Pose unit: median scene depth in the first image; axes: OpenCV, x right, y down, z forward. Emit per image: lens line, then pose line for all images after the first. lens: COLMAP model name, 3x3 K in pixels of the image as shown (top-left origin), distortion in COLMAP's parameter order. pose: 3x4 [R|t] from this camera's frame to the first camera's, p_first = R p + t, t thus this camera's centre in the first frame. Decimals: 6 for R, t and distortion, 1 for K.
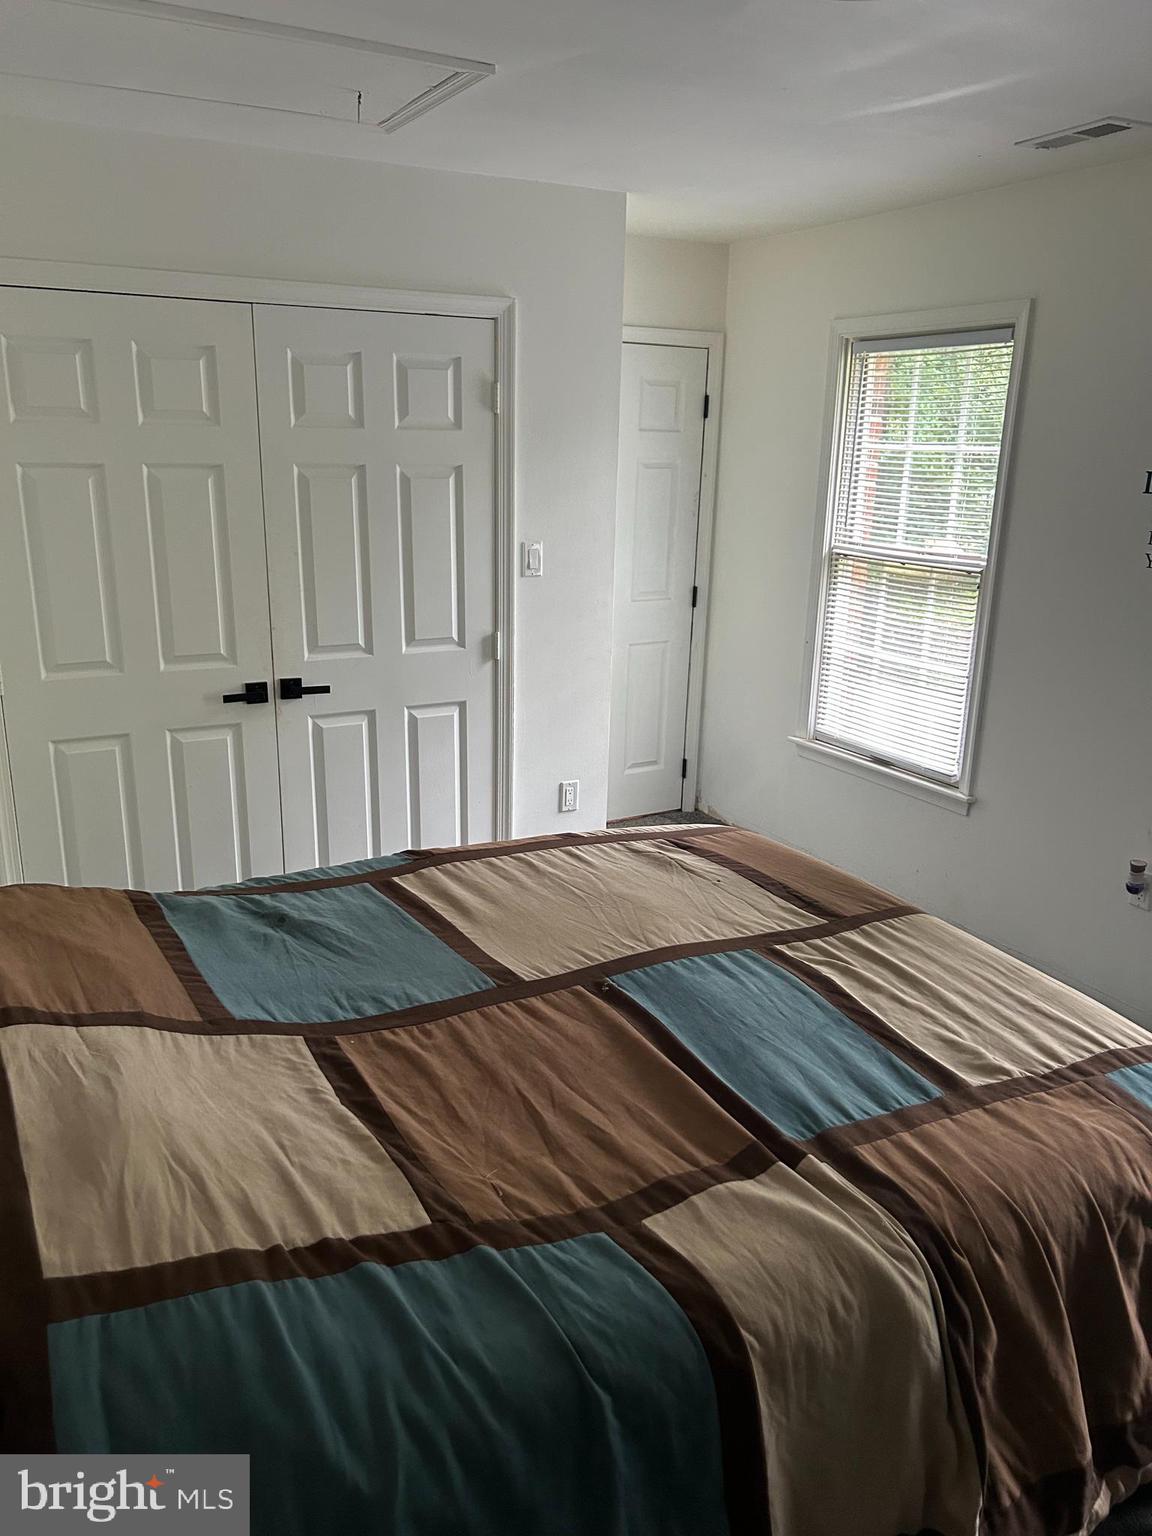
lens RADIAL K [[1154.6, 0, 568.5], [0, 1154.6, 786.9], [0, 0, 1]] dist [0.009695, -0.001745]
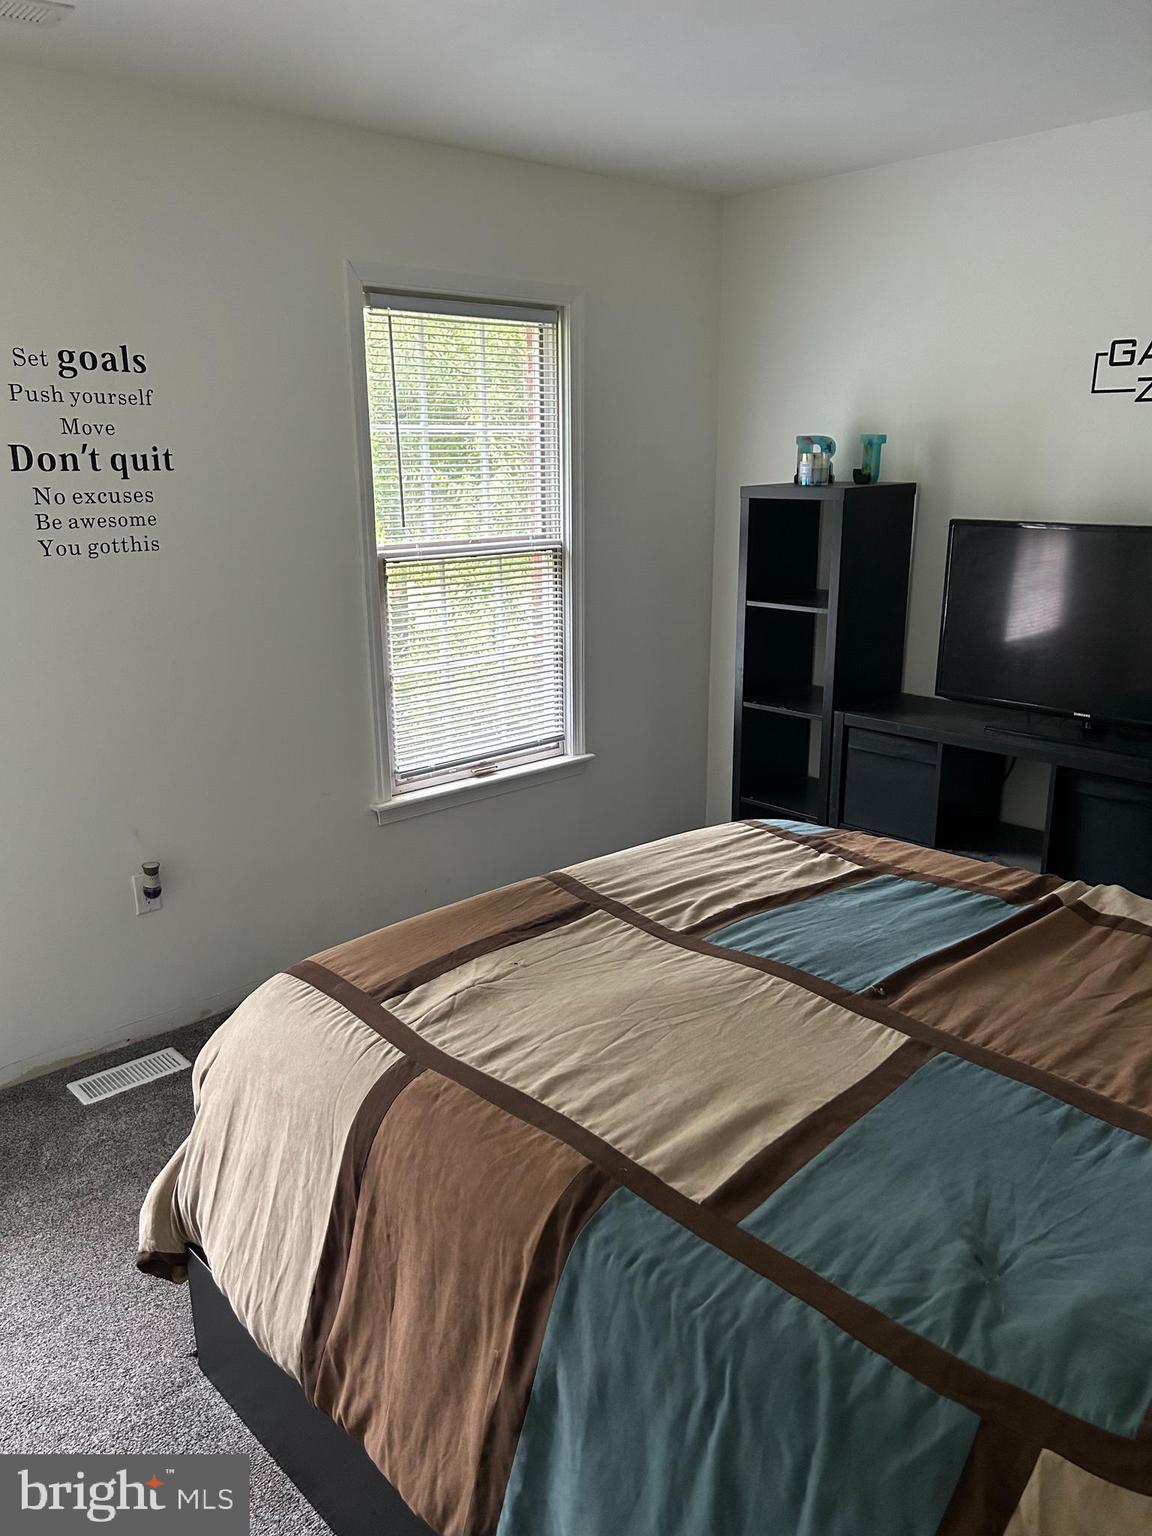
lens RADIAL K [[1044.4, 0, 576.0], [0, 1044.4, 768.0], [0, 0, 1]] dist [-0.000018, -0.003585]
pose [[-0.204053, -0.304373, 0.930440, -0.633660], [0.289425, 0.889194, 0.354354, -0.351277], [-0.935198, 0.341600, -0.093350, 1.198730]]
